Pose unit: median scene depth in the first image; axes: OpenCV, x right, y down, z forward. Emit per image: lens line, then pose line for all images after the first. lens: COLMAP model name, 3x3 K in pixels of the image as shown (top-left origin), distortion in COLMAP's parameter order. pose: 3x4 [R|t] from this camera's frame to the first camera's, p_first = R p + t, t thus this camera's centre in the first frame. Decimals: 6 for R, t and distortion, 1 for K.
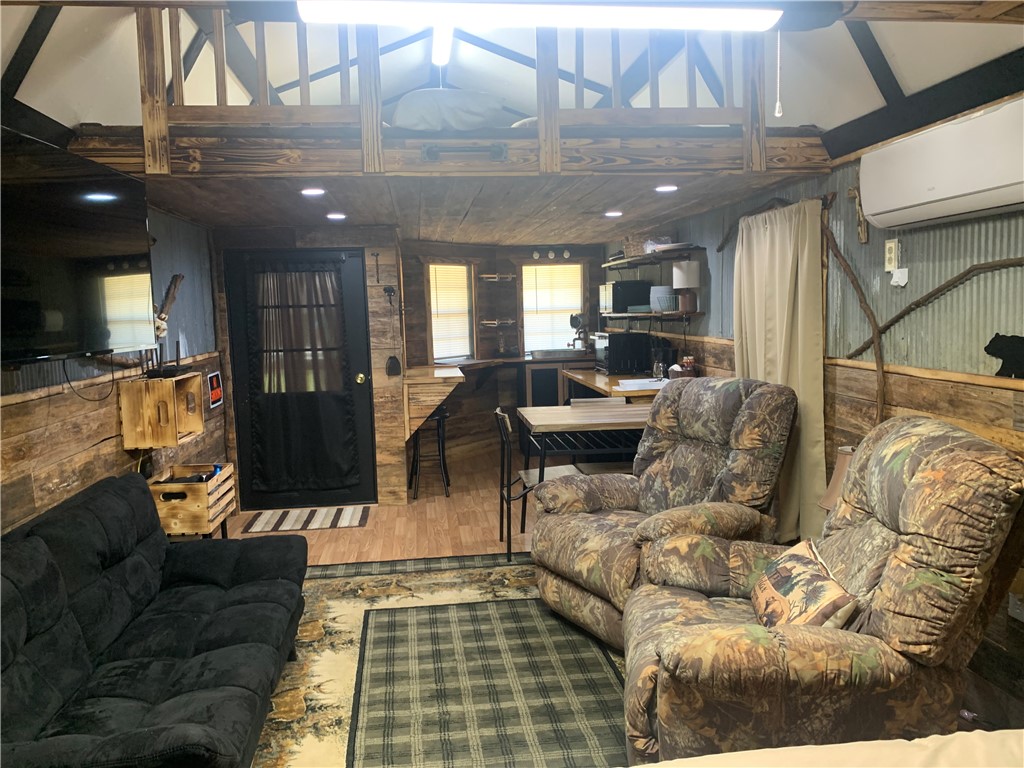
lens RADIAL K [[778.5, 0, 505.2], [0, 778.5, 384.5], [0, 0, 1]] dist [0.052908, -0.082671]
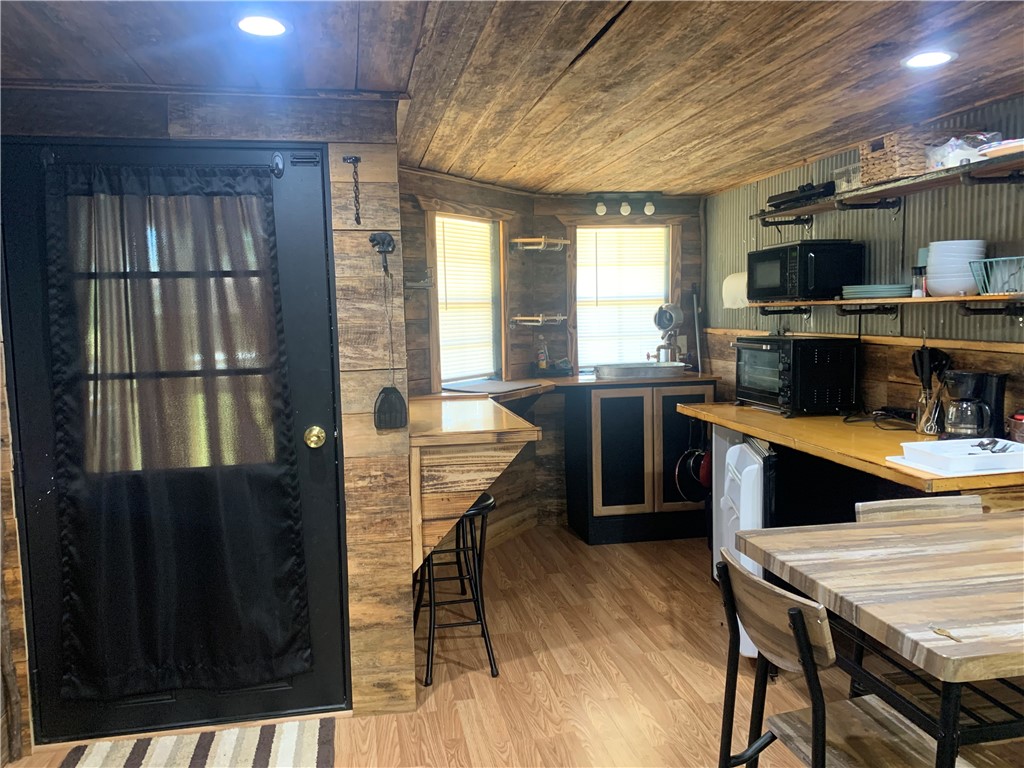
lens RADIAL K [[795.8, 0, 510.9], [0, 795.8, 364.6], [0, 0, 1]] dist [0.054271, -0.128777]
pose [[0.996731, 0.001631, 0.080780, -0.109193], [0.000806, 0.999546, -0.030133, -0.034738], [-0.080793, 0.030099, 0.996276, 0.524900]]
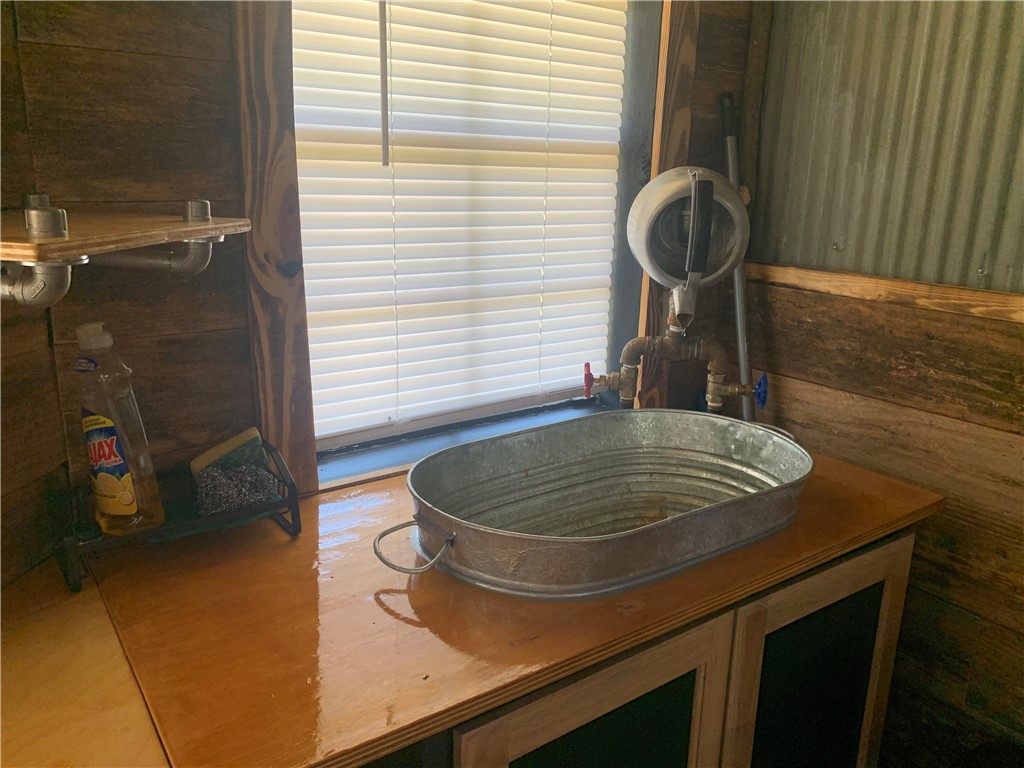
lens RADIAL K [[778.5, 0, 505.2], [0, 778.5, 384.5], [0, 0, 1]] dist [0.052908, -0.082671]
pose [[0.876713, -0.079360, 0.474423, -0.011372], [-0.000458, 0.986158, 0.165807, -0.104957], [-0.481014, -0.145583, 0.864541, 1.207879]]
